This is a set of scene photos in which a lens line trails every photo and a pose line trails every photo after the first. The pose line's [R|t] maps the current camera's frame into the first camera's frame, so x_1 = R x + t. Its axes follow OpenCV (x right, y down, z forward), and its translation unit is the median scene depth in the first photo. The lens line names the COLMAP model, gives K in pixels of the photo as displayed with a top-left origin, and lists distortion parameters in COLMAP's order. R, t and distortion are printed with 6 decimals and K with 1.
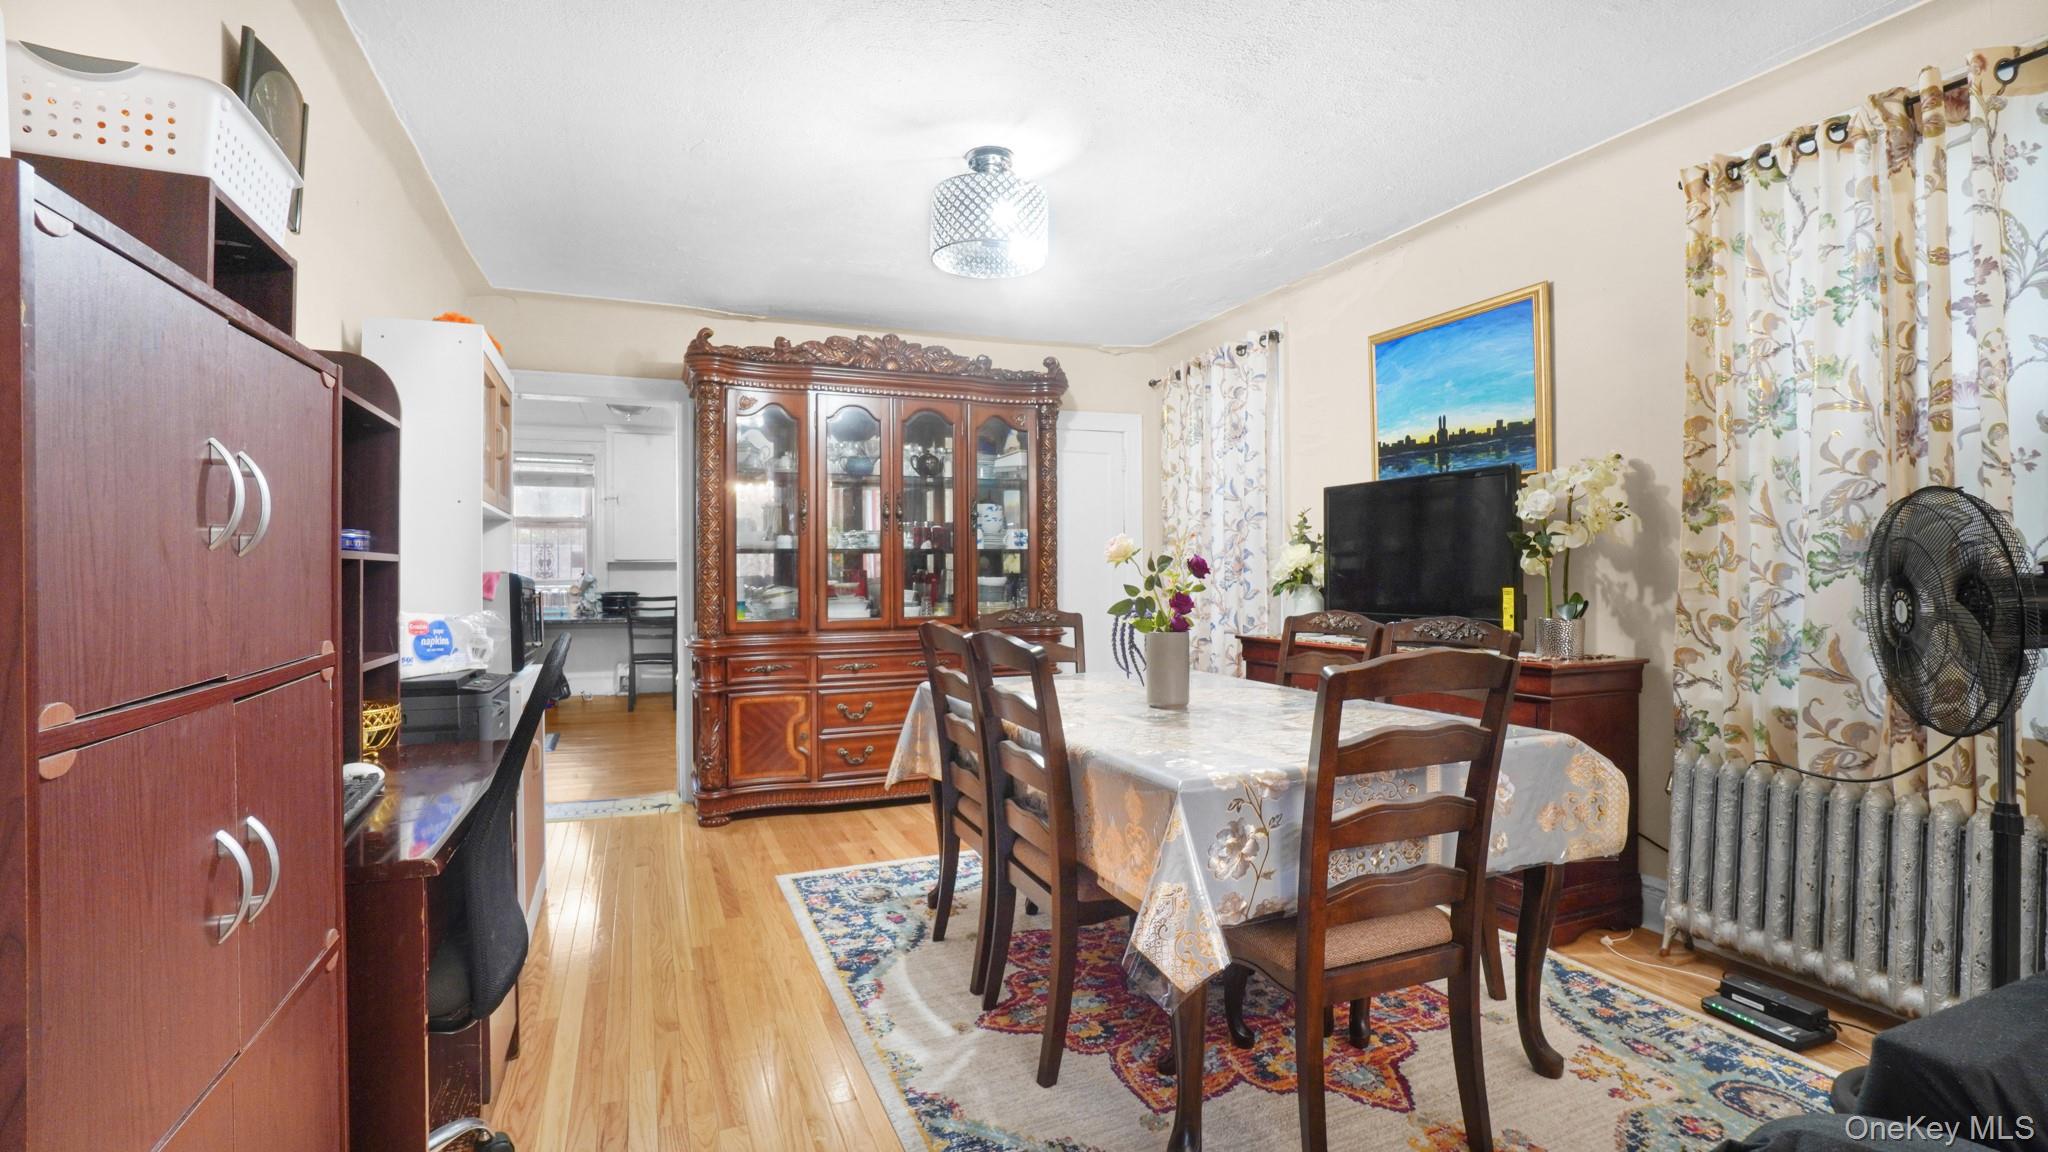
lens RADIAL K [[901.8, 0, 1026.2], [0, 901.8, 587.1], [0, 0, 1]] dist [-0.000376, 0.000068]
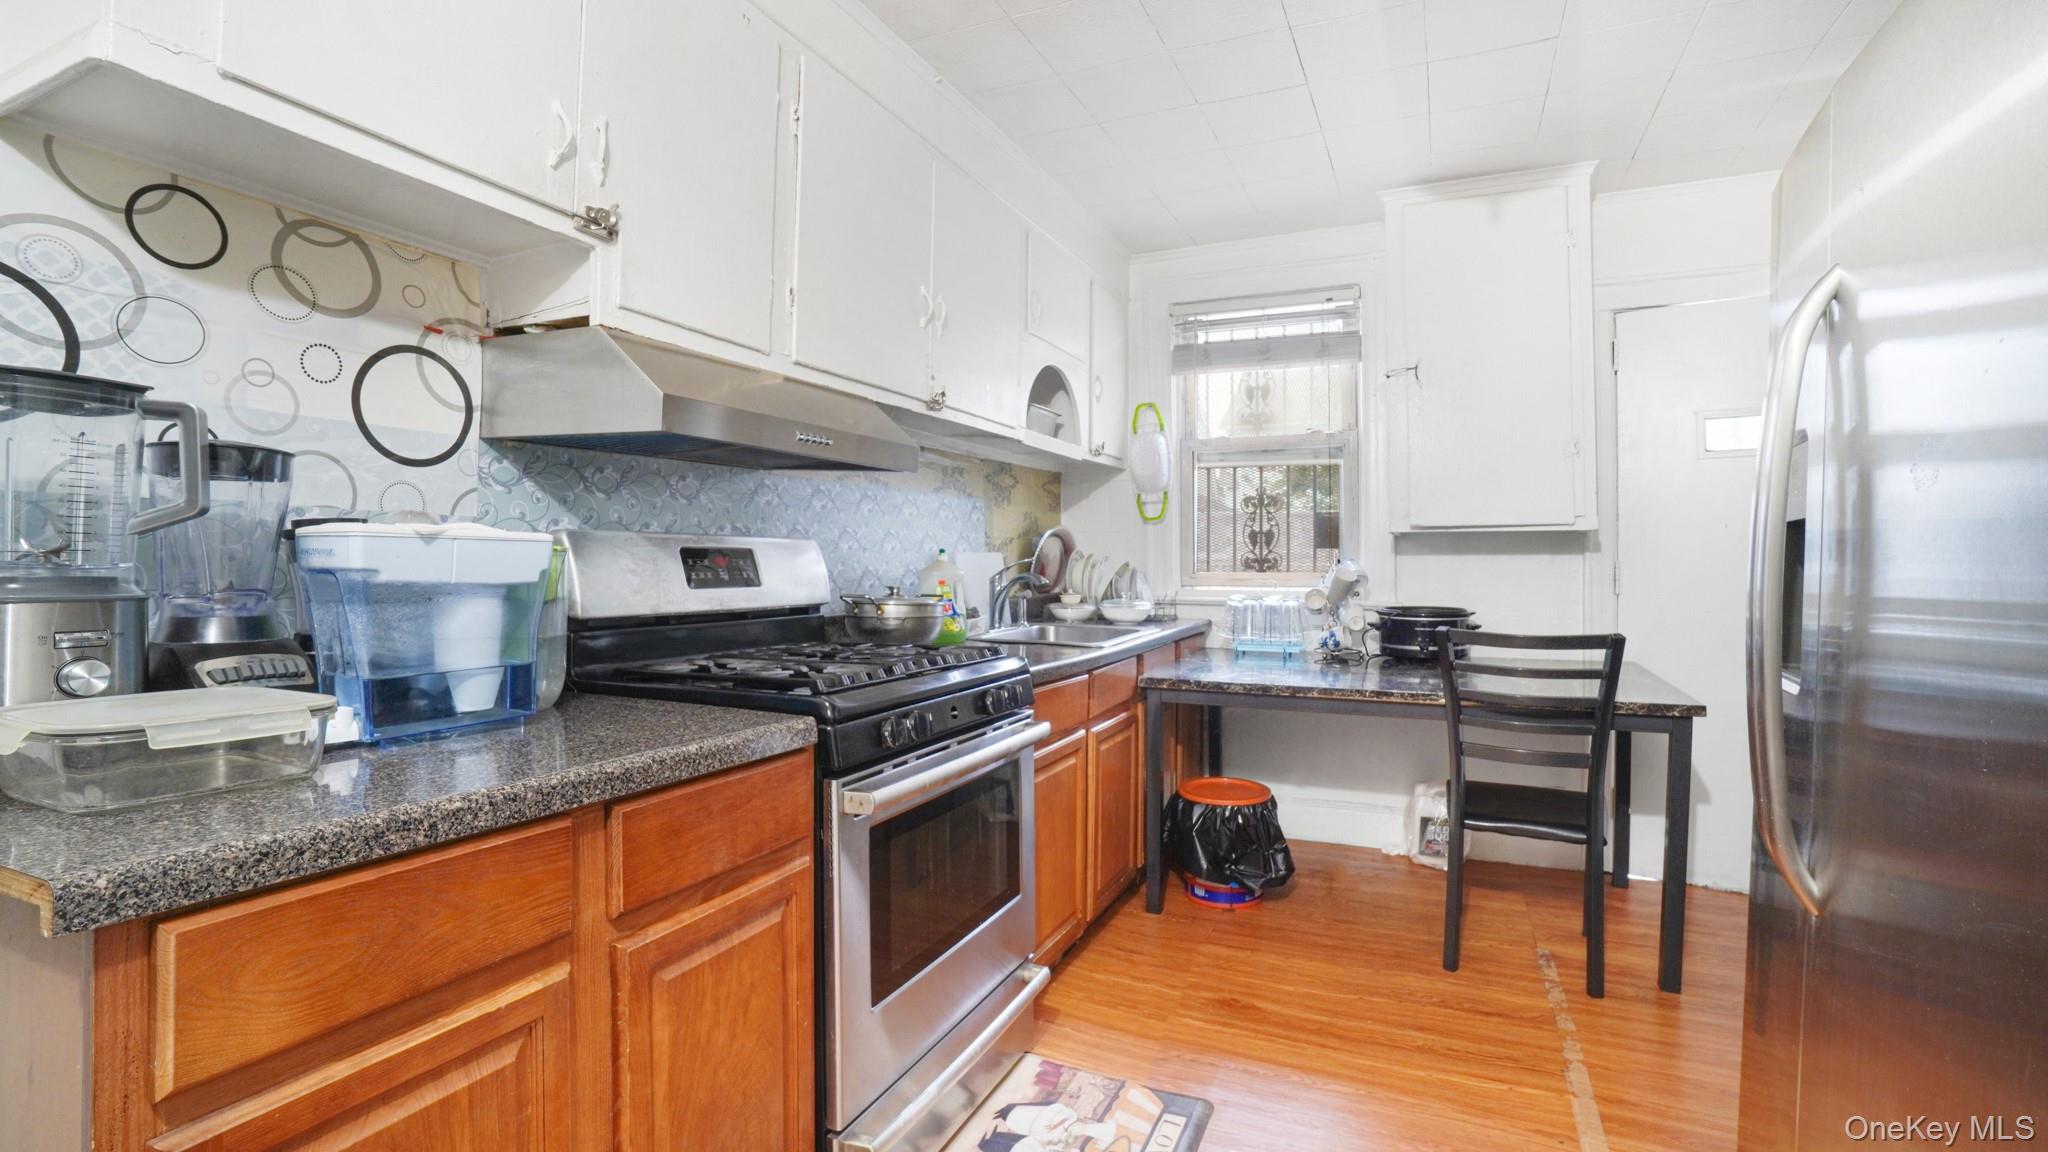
lens RADIAL K [[901.8, 0, 1028.8], [0, 901.8, 569.0], [0, 0, 1]] dist [-0.000376, 0.000068]
pose [[0.681197, -0.000852, -0.732099, -0.281231], [0.005294, 0.999979, 0.003762, -0.014109], [0.732081, -0.006438, 0.681188, 0.609274]]
